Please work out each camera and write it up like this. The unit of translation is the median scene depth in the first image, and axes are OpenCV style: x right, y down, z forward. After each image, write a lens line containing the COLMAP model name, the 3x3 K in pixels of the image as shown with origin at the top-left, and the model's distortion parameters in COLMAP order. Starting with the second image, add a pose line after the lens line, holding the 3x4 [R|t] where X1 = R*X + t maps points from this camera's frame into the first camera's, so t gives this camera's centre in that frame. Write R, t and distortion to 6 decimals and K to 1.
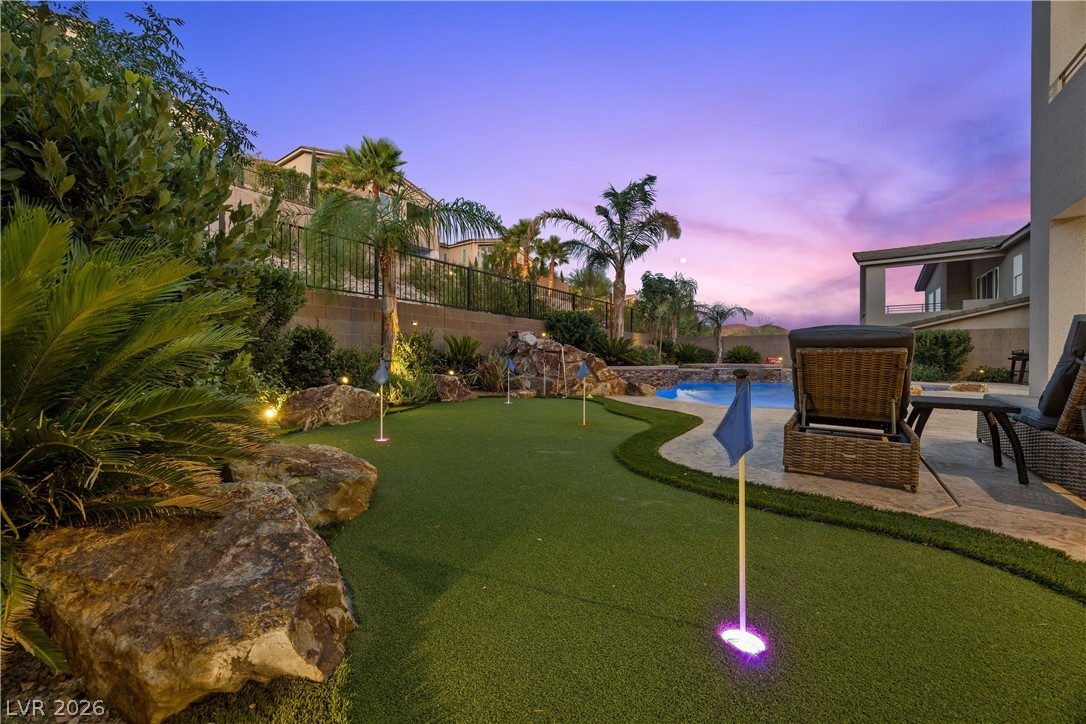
lens RADIAL K [[411.1, 0, 536.7], [0, 411.1, 361.1], [0, 0, 1]] dist [-0.004750, 0.000325]
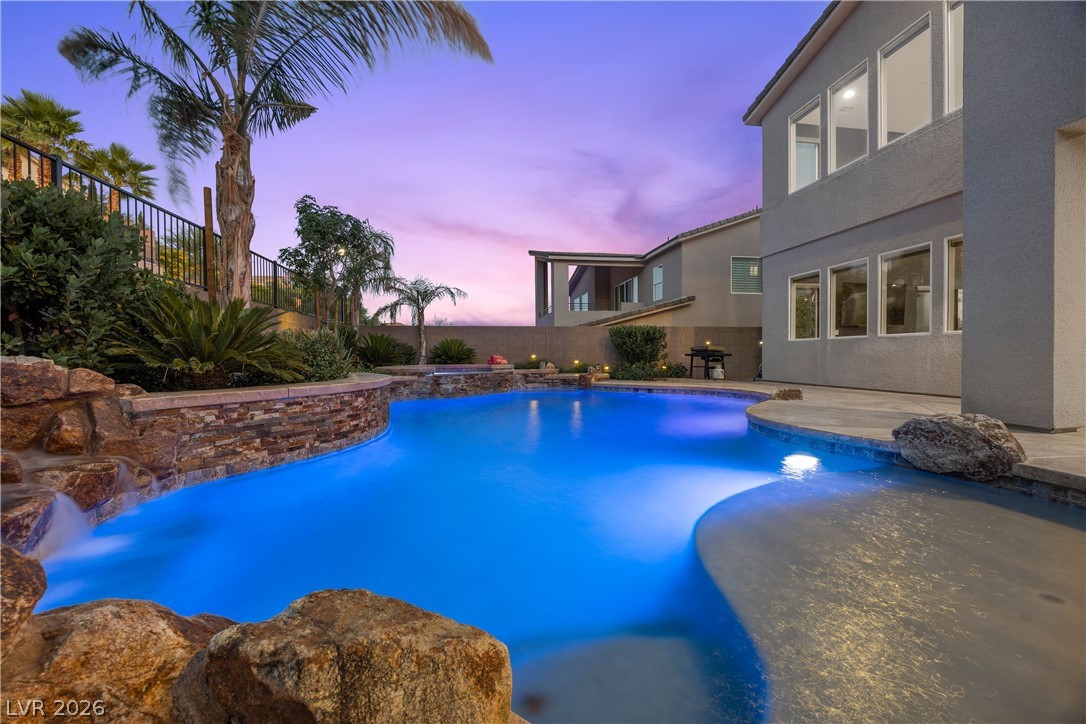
lens RADIAL K [[411.1, 0, 536.7], [0, 411.1, 361.1], [0, 0, 1]] dist [-0.004750, 0.000325]
pose [[0.706964, -0.018385, 0.707011, 0.109669], [0.014225, 0.999829, 0.011776, -0.006902], [-0.707107, 0.001732, 0.707105, 0.458599]]
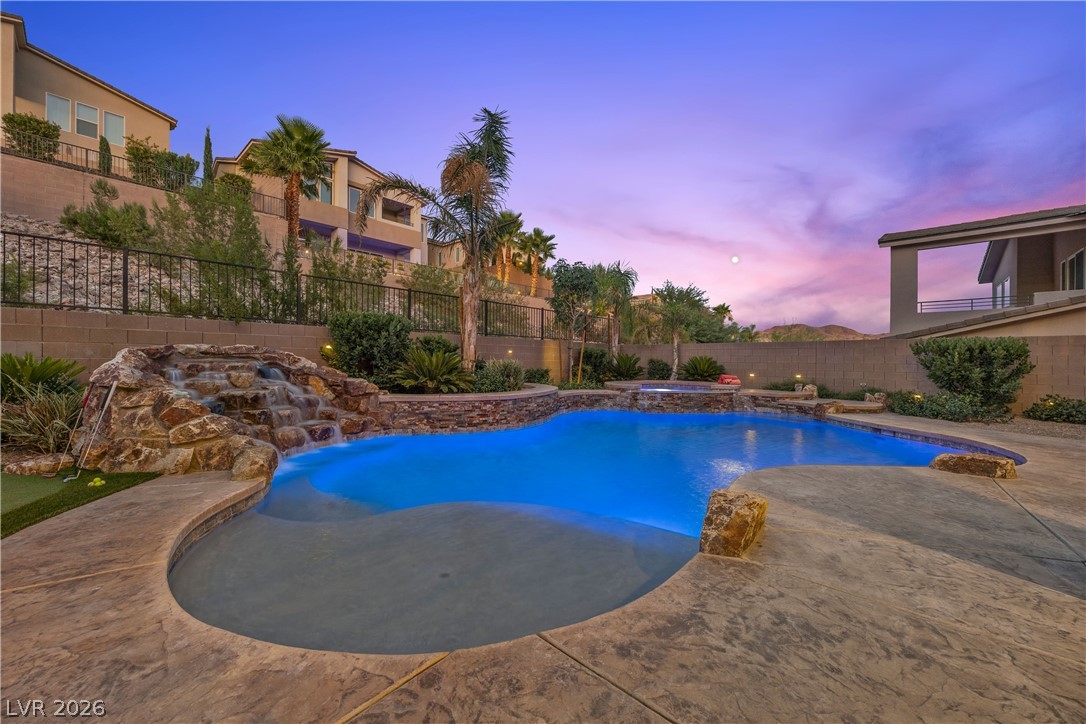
lens RADIAL K [[411.1, 0, 536.7], [0, 411.1, 361.1], [0, 0, 1]] dist [-0.004750, 0.000325]
pose [[0.993763, 0.006203, -0.111340, 0.343866], [-0.006540, 0.999975, -0.002655, -0.031037], [0.111321, 0.003367, 0.993779, 0.265987]]
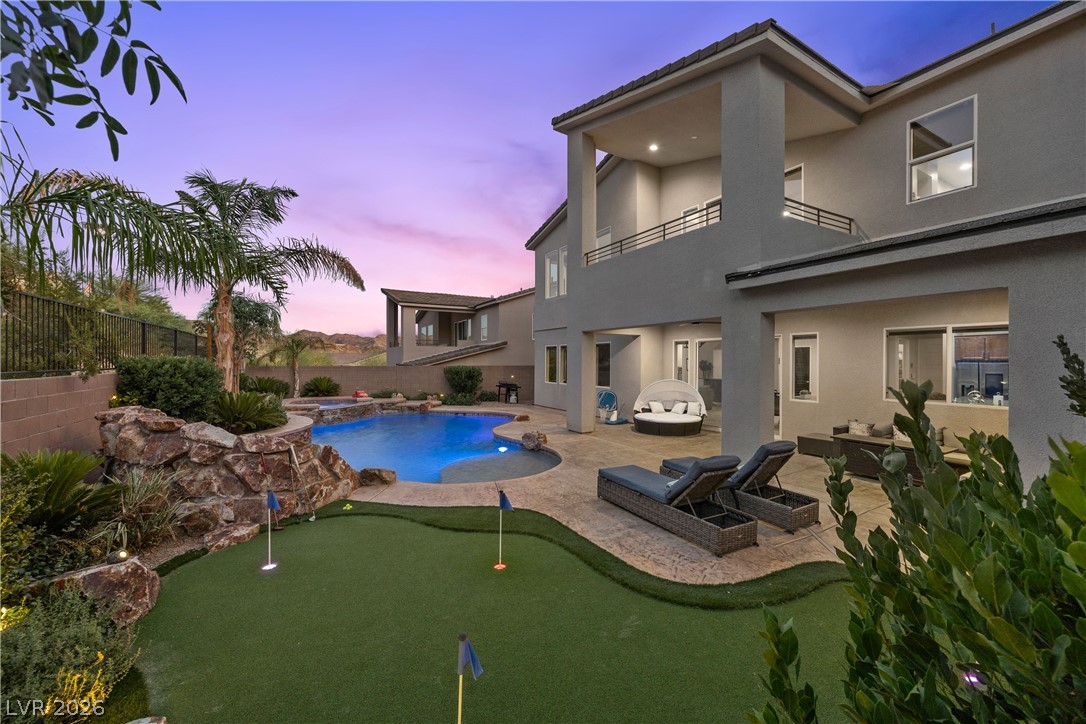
lens RADIAL K [[411.1, 0, 536.7], [0, 411.1, 361.1], [0, 0, 1]] dist [-0.004750, 0.000325]
pose [[0.415473, 0.000829, 0.909605, -0.198717], [0.003089, 0.999993, -0.002322, -0.086010], [-0.909600, 0.003774, 0.415467, 0.173885]]
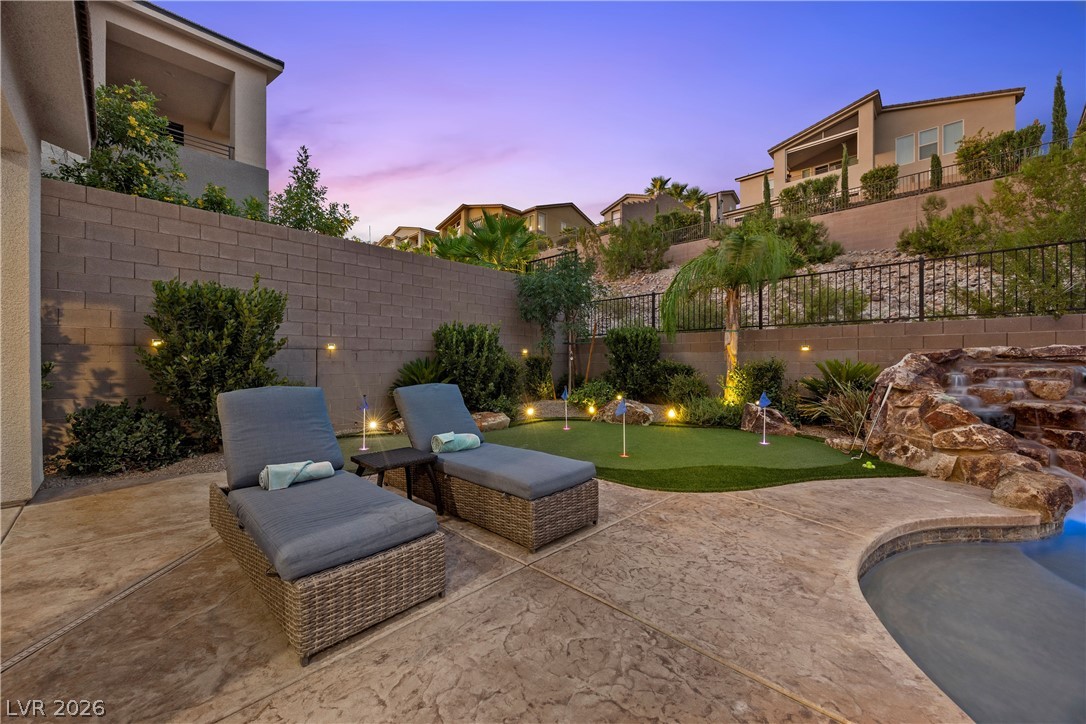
lens RADIAL K [[411.1, 0, 536.7], [0, 411.1, 361.1], [0, 0, 1]] dist [-0.004750, 0.000325]
pose [[-0.153649, -0.000872, -0.988125, 0.384358], [-0.006949, 0.999976, 0.000198, -0.031121], [0.988101, 0.006897, -0.153652, 0.287373]]
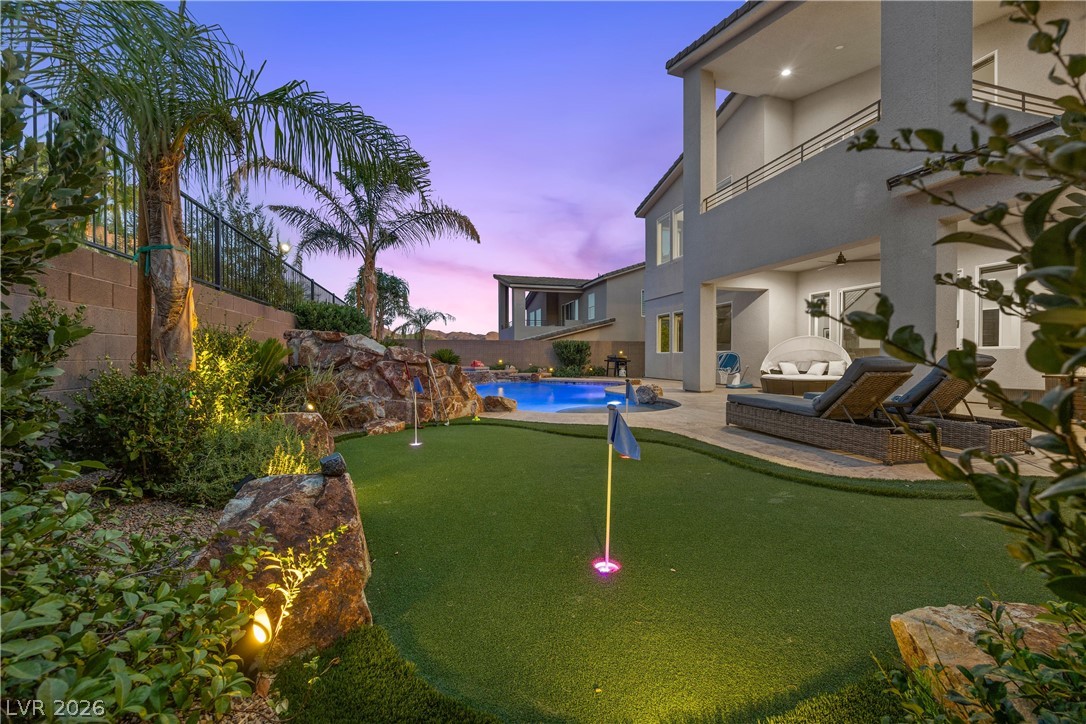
lens RADIAL K [[411.1, 0, 536.7], [0, 411.1, 361.1], [0, 0, 1]] dist [-0.004750, 0.000325]
pose [[0.629245, -0.010885, 0.777131, -0.204710], [0.007968, 0.999940, 0.007554, -0.016300], [-0.777166, 0.001439, 0.629294, 0.186547]]
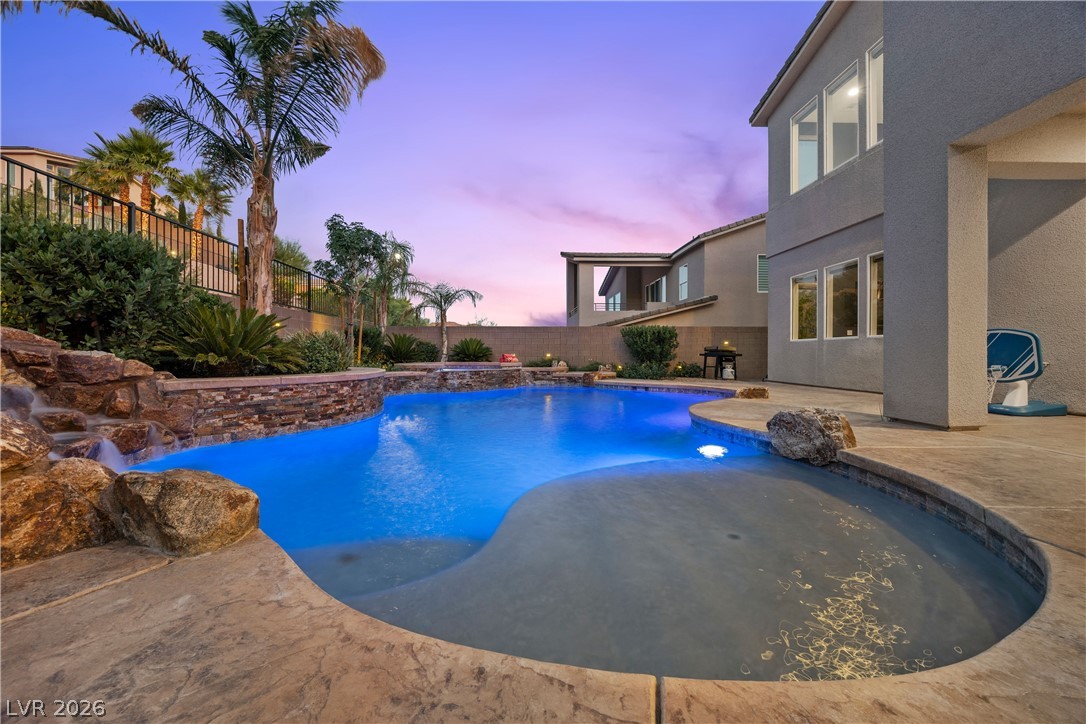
lens RADIAL K [[413.4, 0, 536.0], [0, 413.4, 355.4], [0, 0, 1]] dist [-0.002996, 0.000015]
pose [[0.789642, -0.004523, 0.613551, 0.137111], [0.006449, 0.999979, -0.000929, -0.005346], [-0.613534, 0.004690, 0.789654, 0.363398]]
